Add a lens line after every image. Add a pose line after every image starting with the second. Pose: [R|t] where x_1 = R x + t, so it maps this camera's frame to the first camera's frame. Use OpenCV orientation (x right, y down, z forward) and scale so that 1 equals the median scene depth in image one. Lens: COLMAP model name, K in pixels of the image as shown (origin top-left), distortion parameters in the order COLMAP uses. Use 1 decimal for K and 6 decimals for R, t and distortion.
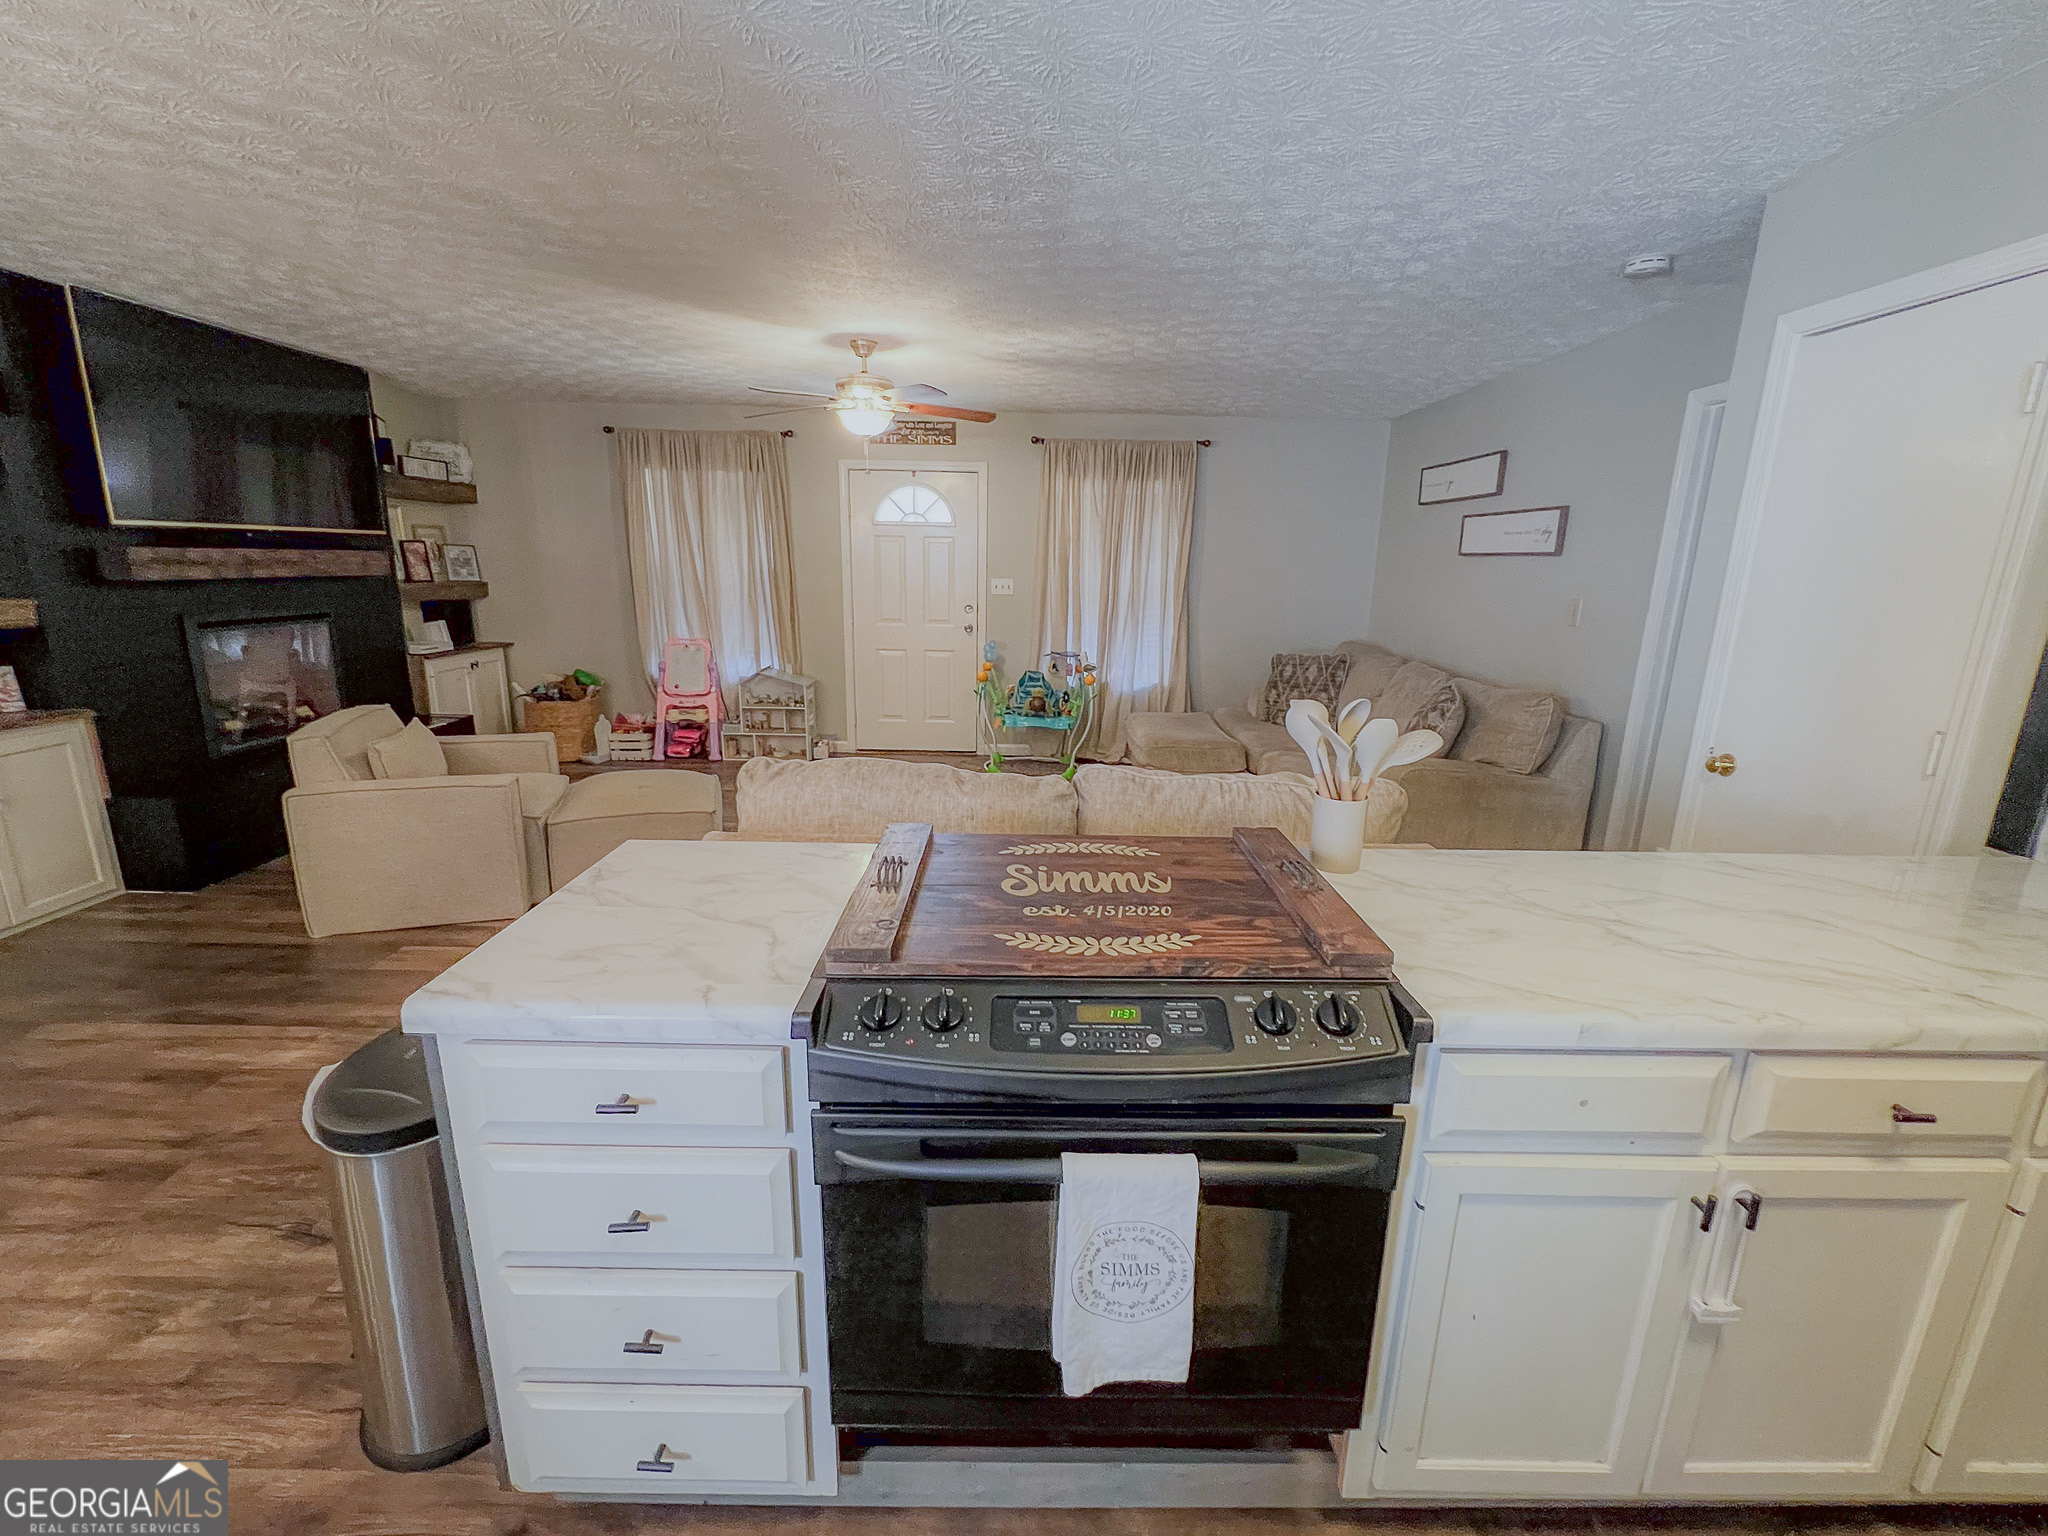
lens RADIAL K [[865.4, 0, 1025.0], [0, 865.4, 771.2], [0, 0, 1]] dist [-0.001321, 0.000439]
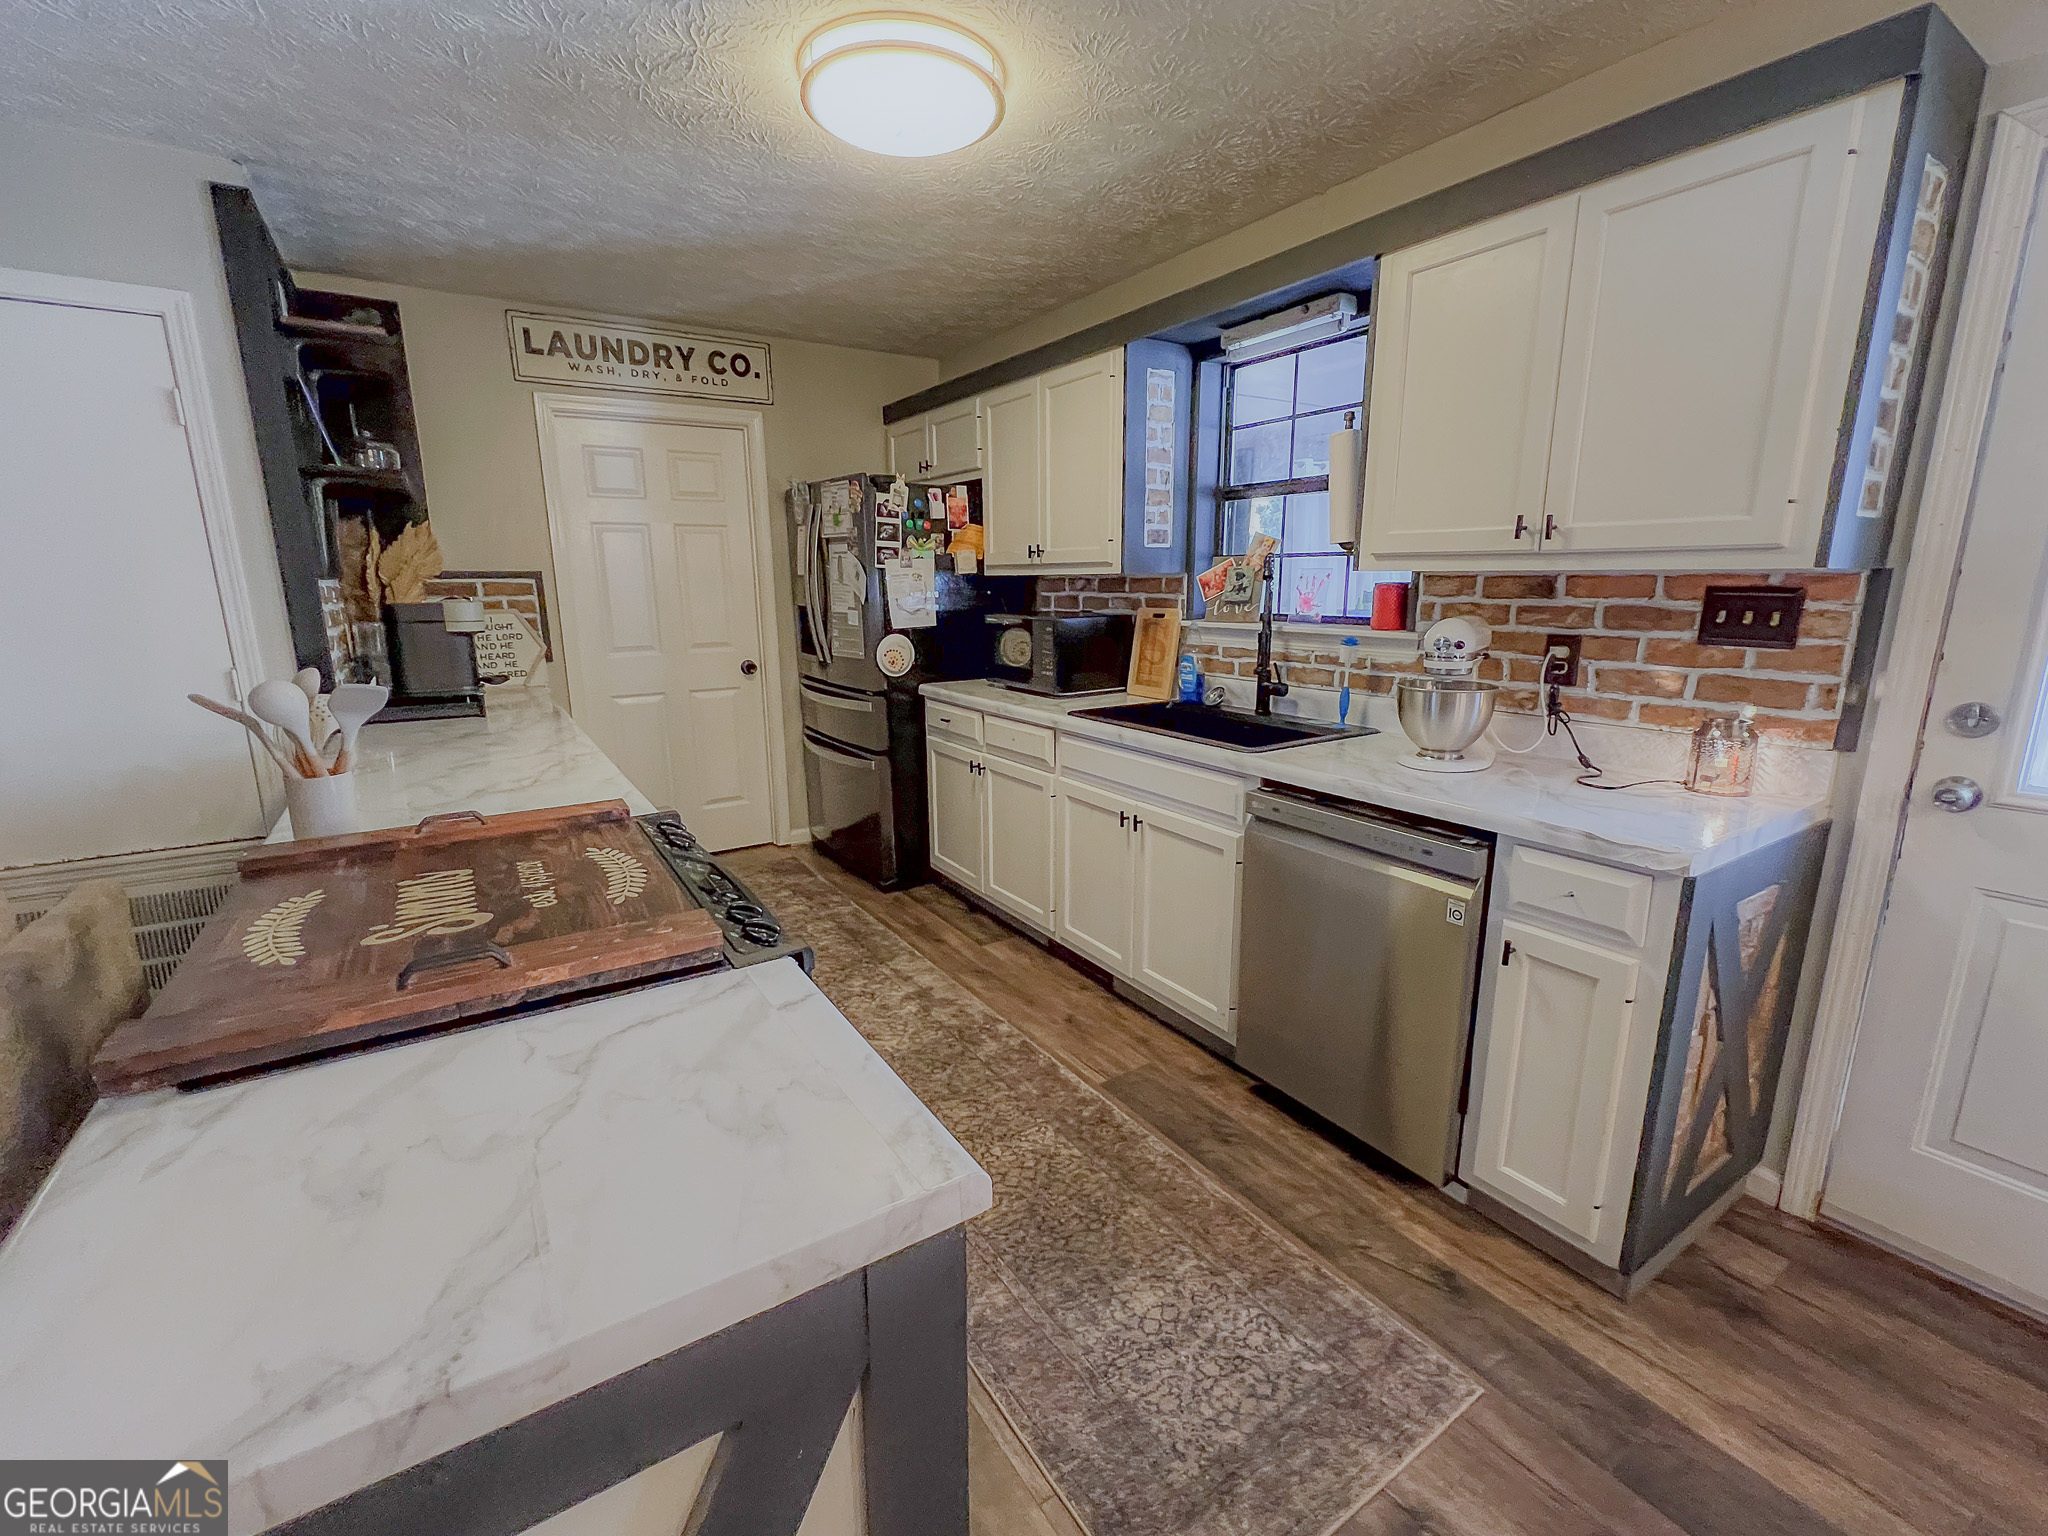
lens RADIAL K [[876.8, 0, 1024.3], [0, 876.8, 772.6], [0, 0, 1]] dist [0.000731, 0.000019]
pose [[-0.540560, -0.200567, 0.817048, -0.241174], [0.195071, 0.914820, 0.353627, -0.046766], [-0.818378, 0.350539, -0.455390, 0.232273]]
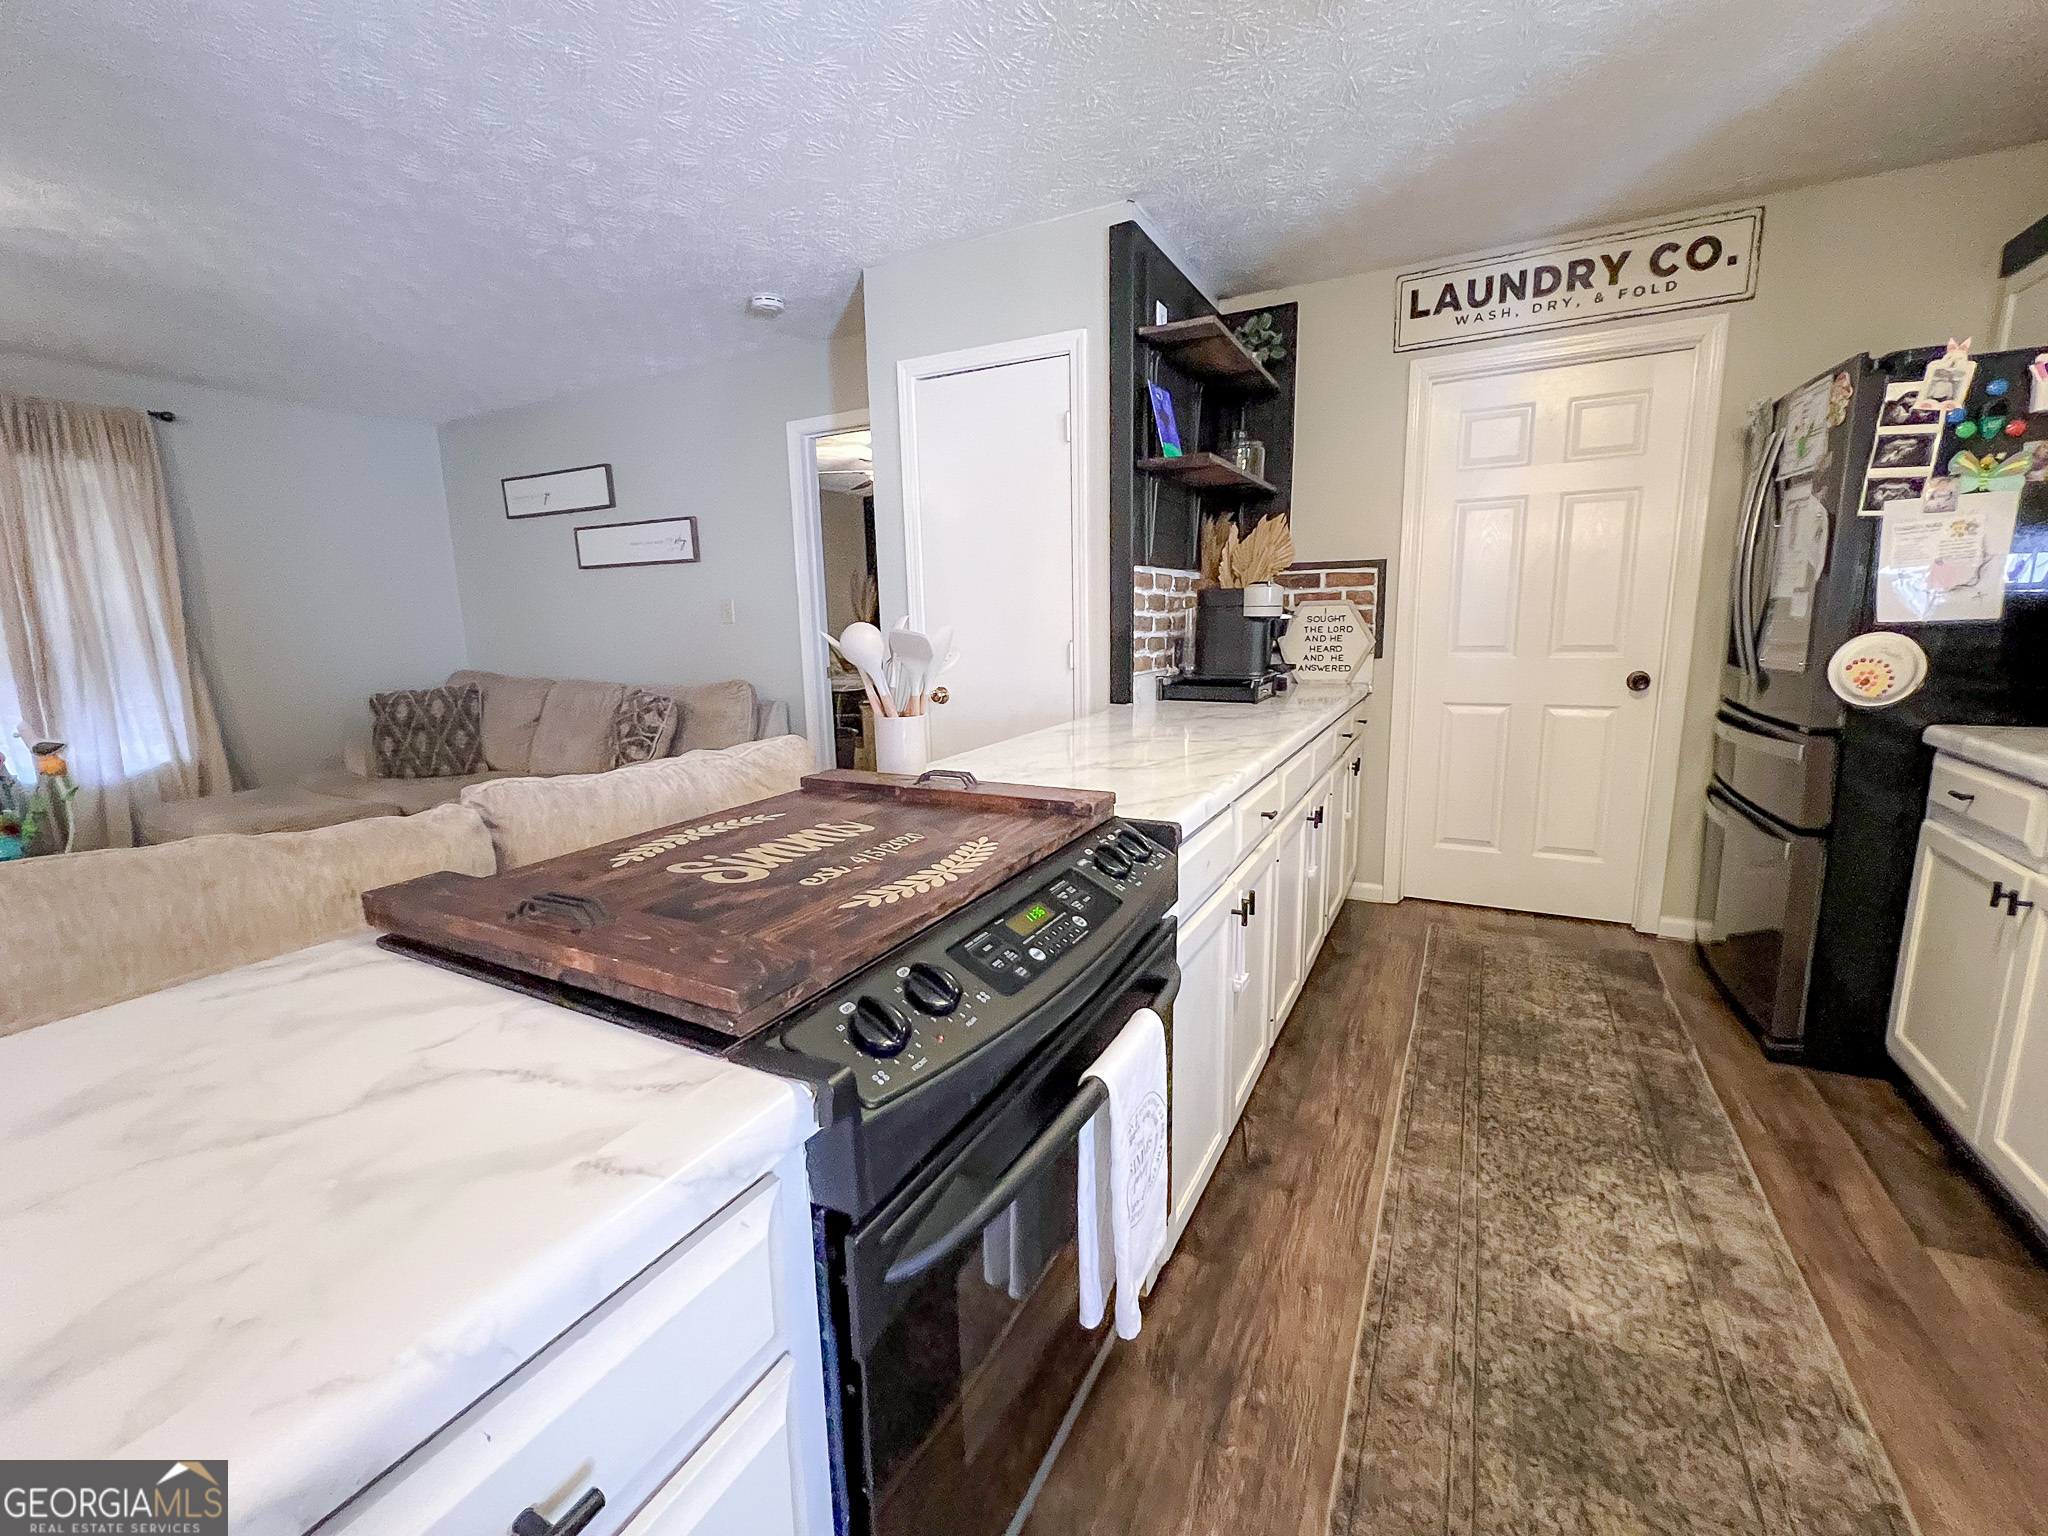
lens RADIAL K [[859.4, 0, 1025.3], [0, 859.4, 770.6], [0, 0, 1]] dist [-0.001916, 0.000561]
pose [[0.472406, -0.188530, 0.860981, -0.127862], [0.239027, 0.967651, 0.080738, 0.012908], [-0.848350, 0.167657, 0.502188, 0.110203]]
